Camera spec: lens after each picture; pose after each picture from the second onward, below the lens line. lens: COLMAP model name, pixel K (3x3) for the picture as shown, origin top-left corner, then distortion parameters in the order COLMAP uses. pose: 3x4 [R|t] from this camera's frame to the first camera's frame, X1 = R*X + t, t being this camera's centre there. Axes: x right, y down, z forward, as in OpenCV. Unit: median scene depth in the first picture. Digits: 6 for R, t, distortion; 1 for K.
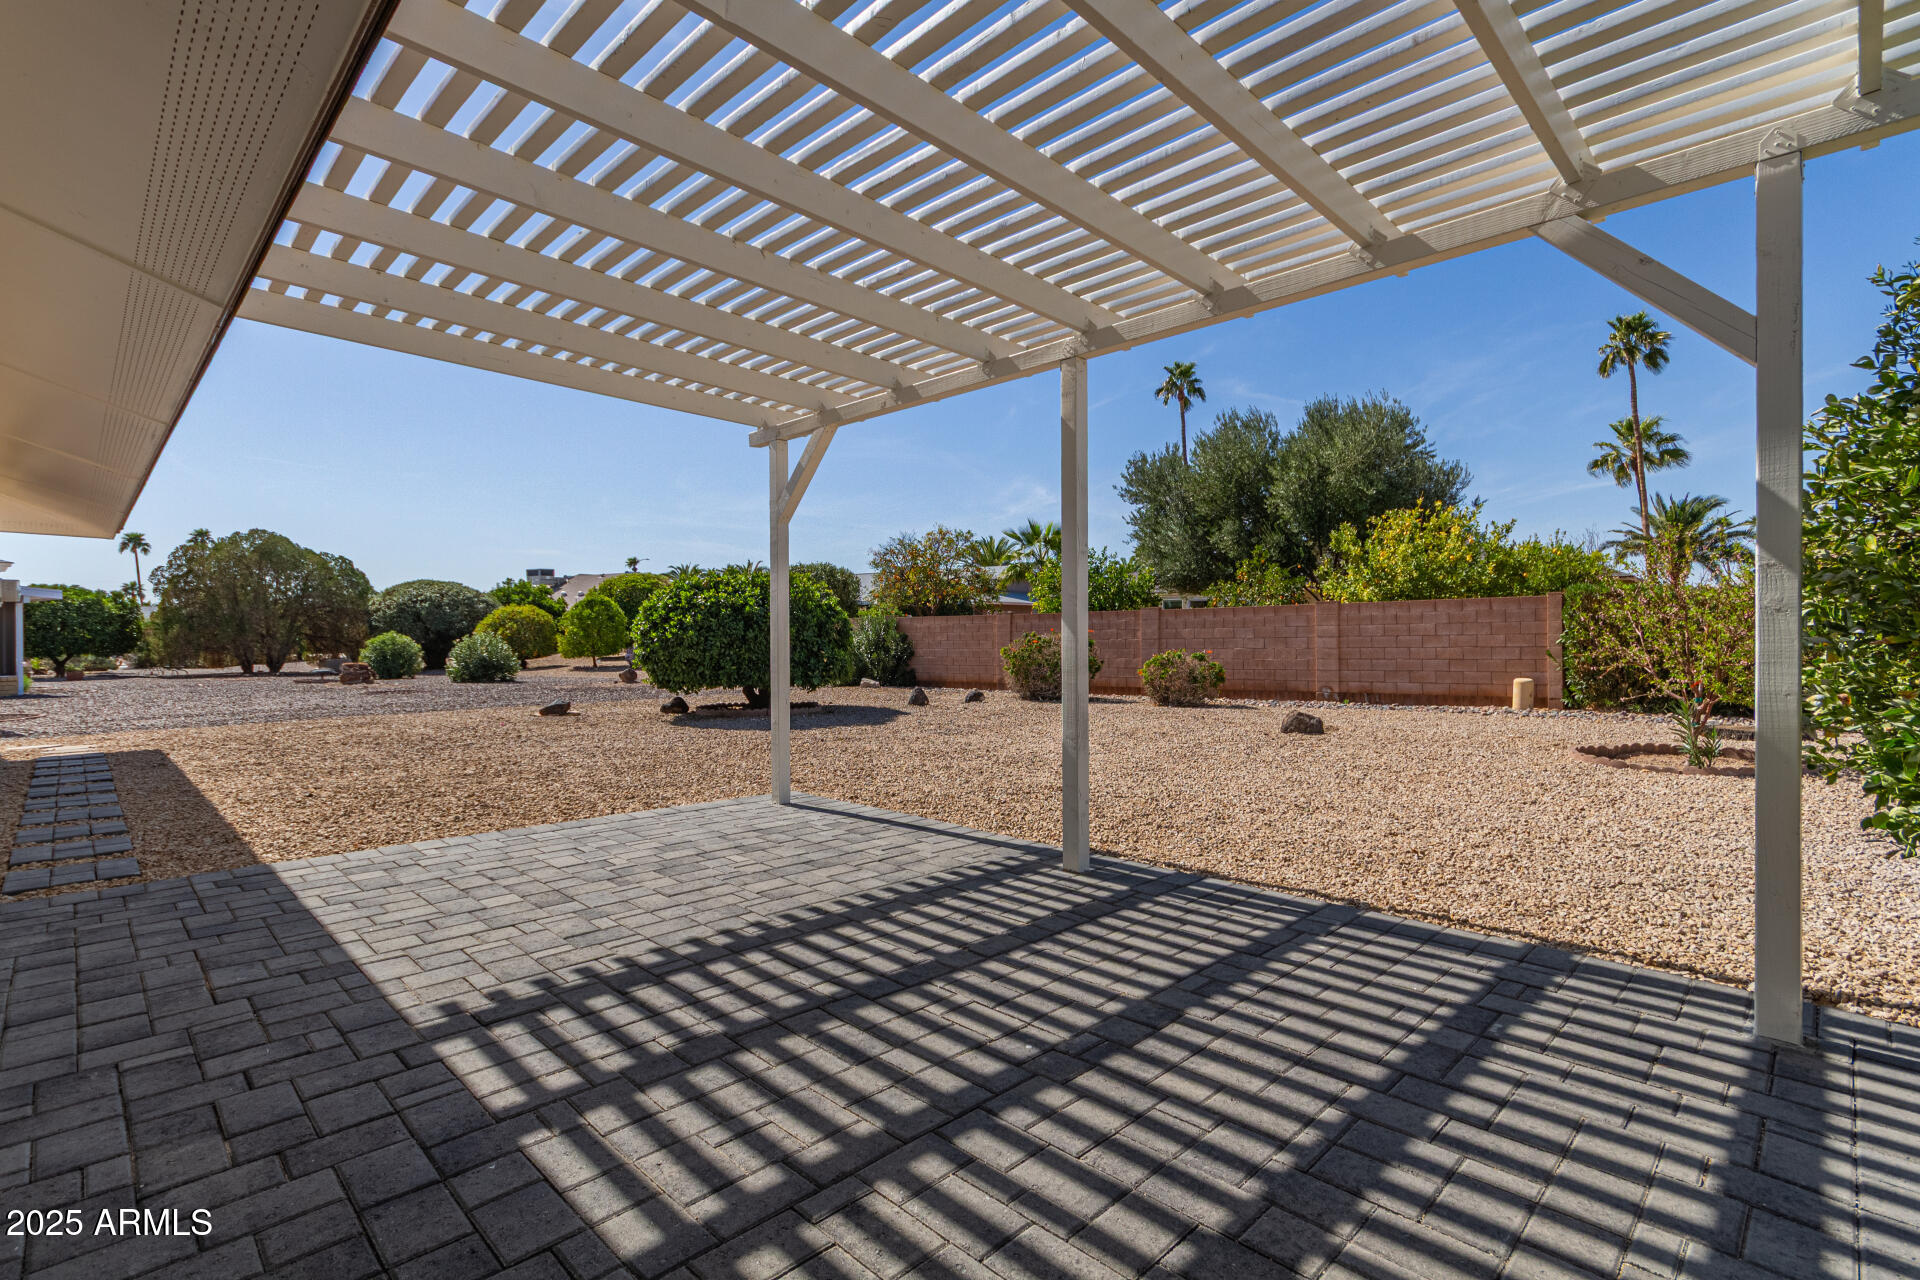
lens RADIAL K [[883.8, 0, 959.6], [0, 883.8, 642.3], [0, 0, 1]] dist [-0.001316, 0.000019]
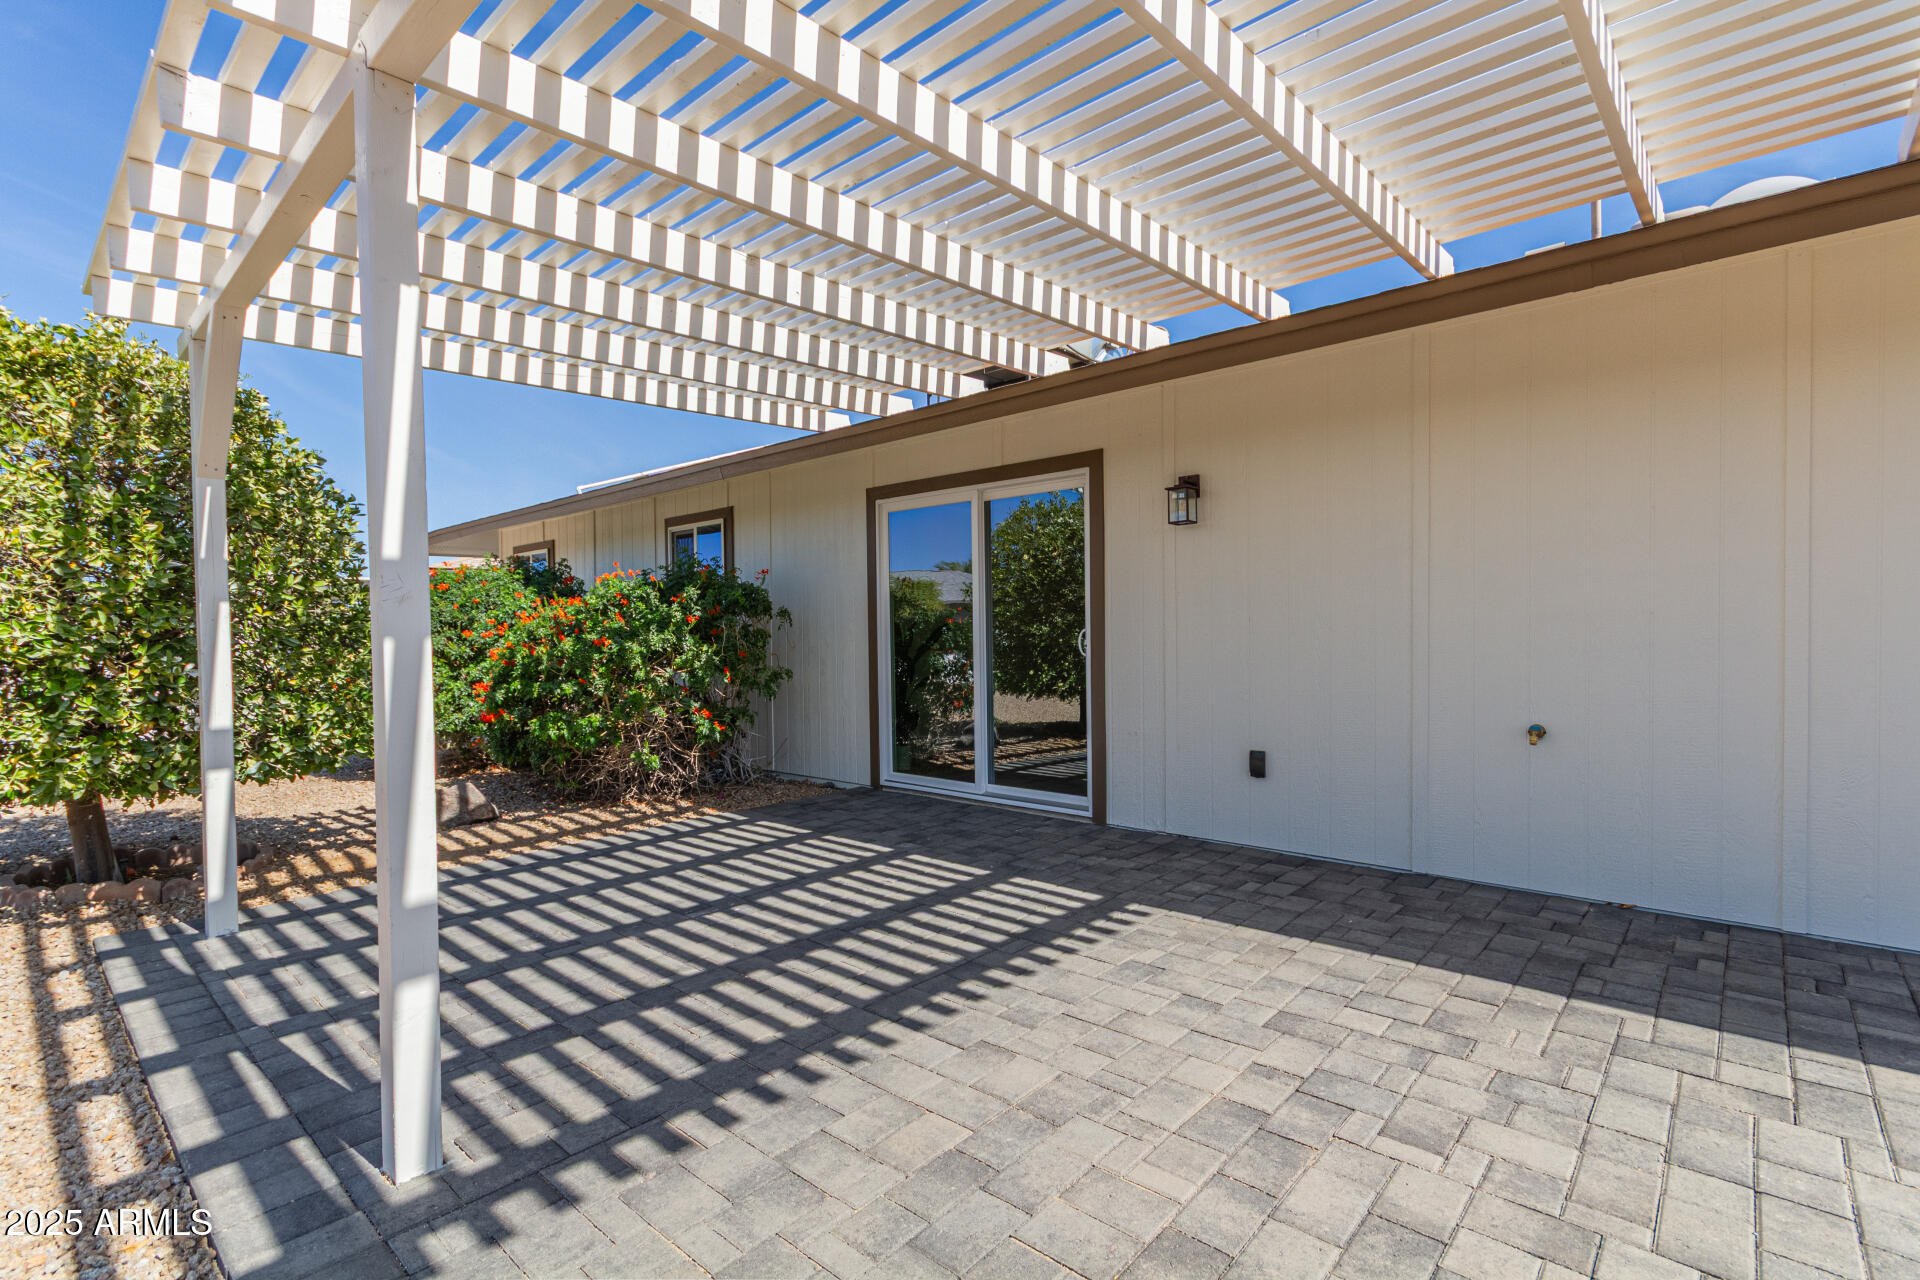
lens RADIAL K [[883.8, 0, 959.0], [0, 883.8, 638.5], [0, 0, 1]] dist [-0.001316, 0.000019]
pose [[-0.998460, 0.019777, -0.051824, -0.215772], [0.018985, 0.999696, 0.015721, -0.045843], [0.052119, 0.014713, -0.998532, 2.231014]]
